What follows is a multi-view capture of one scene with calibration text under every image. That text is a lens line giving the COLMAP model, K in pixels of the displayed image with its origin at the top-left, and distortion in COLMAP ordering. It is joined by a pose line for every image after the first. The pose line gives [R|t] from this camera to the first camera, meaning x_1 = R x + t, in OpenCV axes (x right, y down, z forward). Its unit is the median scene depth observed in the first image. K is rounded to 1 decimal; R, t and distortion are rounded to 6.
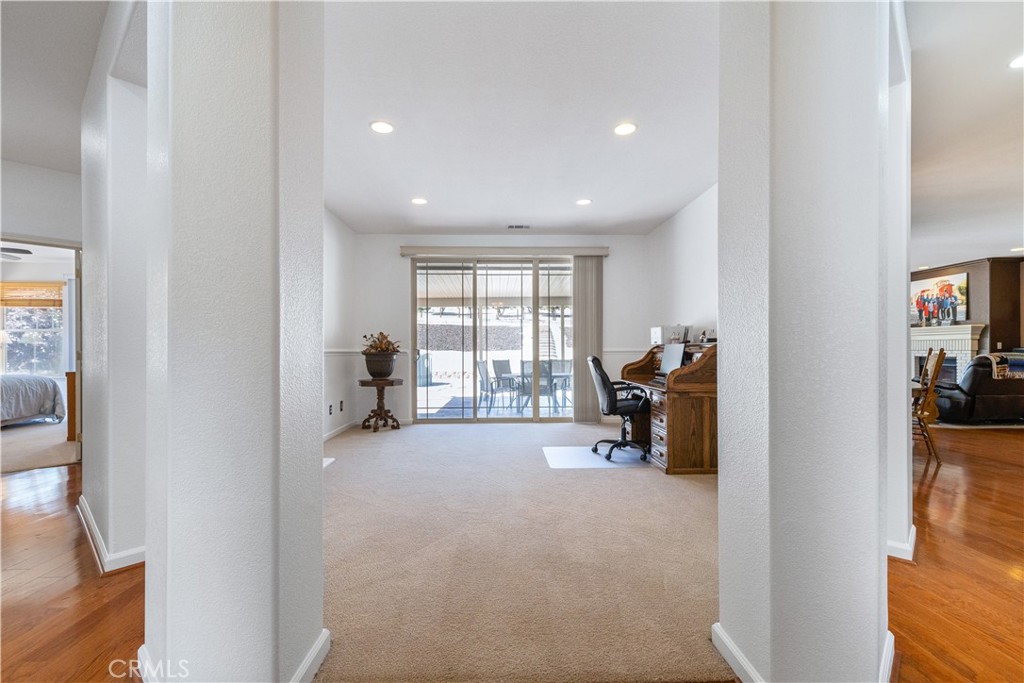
lens RADIAL K [[458.7, 0, 514.1], [0, 458.7, 344.3], [0, 0, 1]] dist [-0.002203, -0.000876]
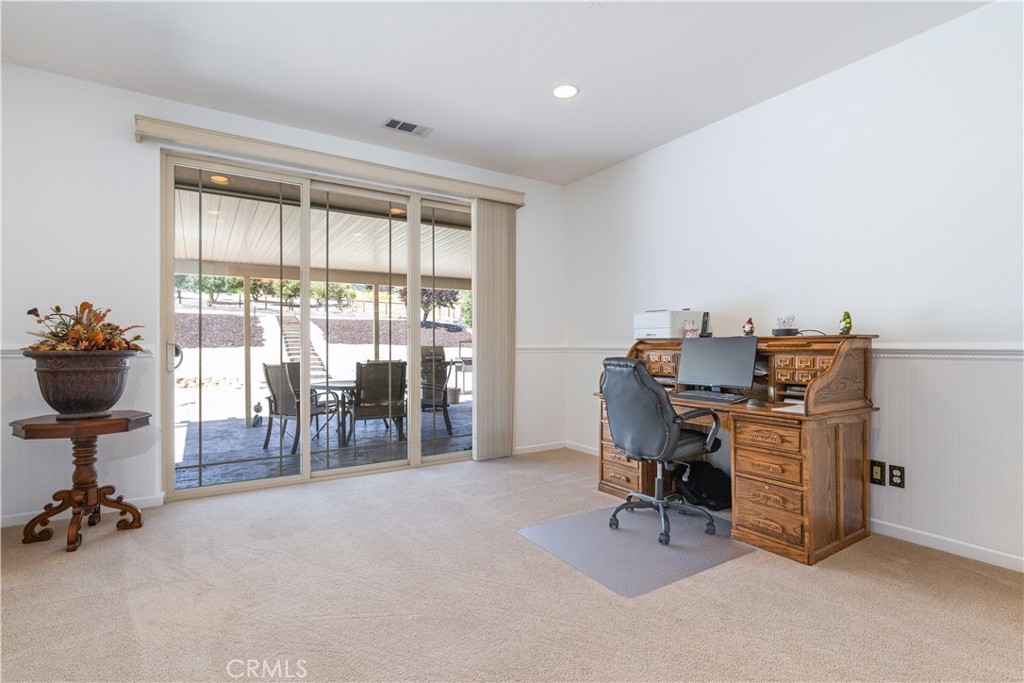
lens RADIAL K [[487.9, 0, 510.2], [0, 487.9, 344.1], [0, 0, 1]] dist [-0.002214, -0.000363]
pose [[0.859934, 0.003897, 0.510390, -0.184339], [-0.007310, 0.999962, 0.004682, 0.006096], [-0.510353, -0.007757, 0.859930, 0.421898]]
